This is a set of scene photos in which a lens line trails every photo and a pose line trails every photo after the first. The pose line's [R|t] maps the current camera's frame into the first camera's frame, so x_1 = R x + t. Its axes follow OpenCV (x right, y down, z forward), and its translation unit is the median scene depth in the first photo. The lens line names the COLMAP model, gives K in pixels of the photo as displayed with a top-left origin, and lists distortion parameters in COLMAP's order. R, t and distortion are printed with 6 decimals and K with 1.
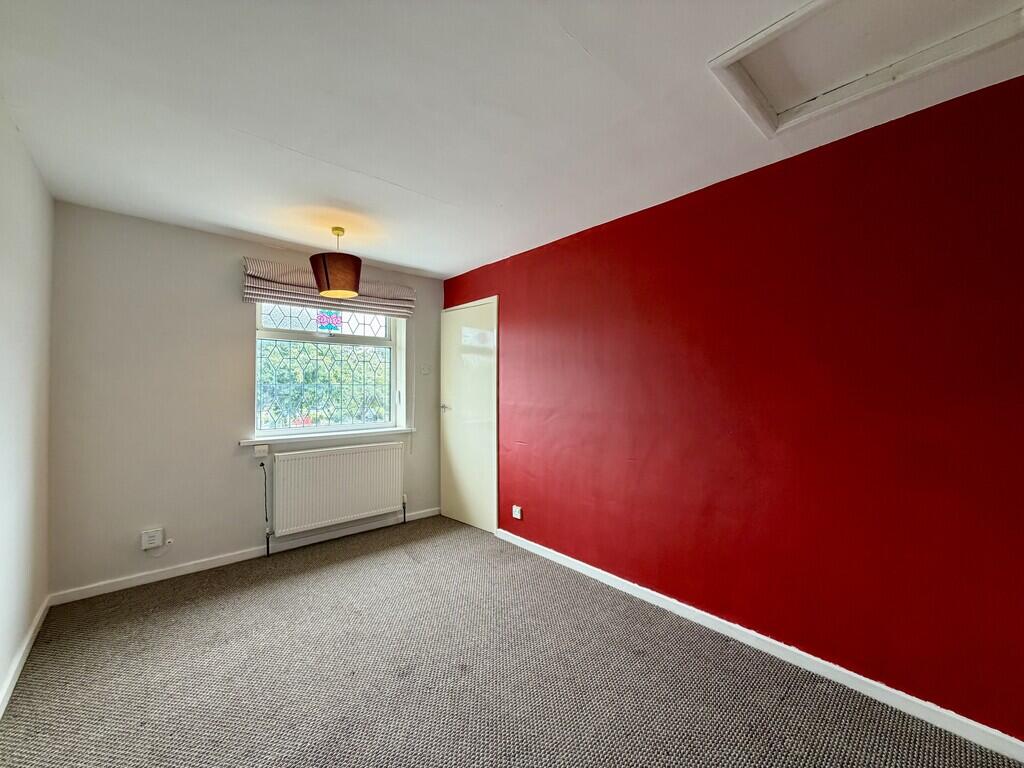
lens RADIAL K [[411.2, 0, 512.0], [0, 411.2, 384.0], [0, 0, 1]] dist [-0.000184, -0.000031]
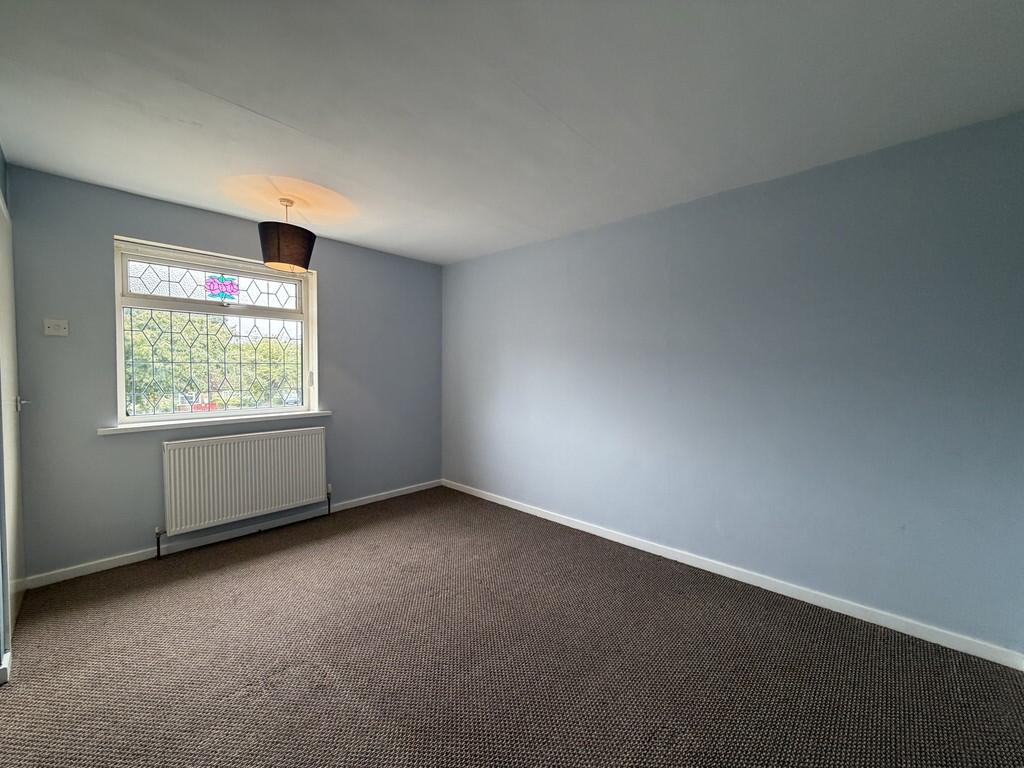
lens RADIAL K [[406.9, 0, 512.0], [0, 406.9, 384.0], [0, 0, 1]] dist [-0.000147, 0.000028]
pose [[0.996027, 0.002463, 0.089014, 0.076491], [-0.006289, 0.999067, 0.042726, 0.005974], [-0.088826, -0.043116, 0.995114, 0.087525]]
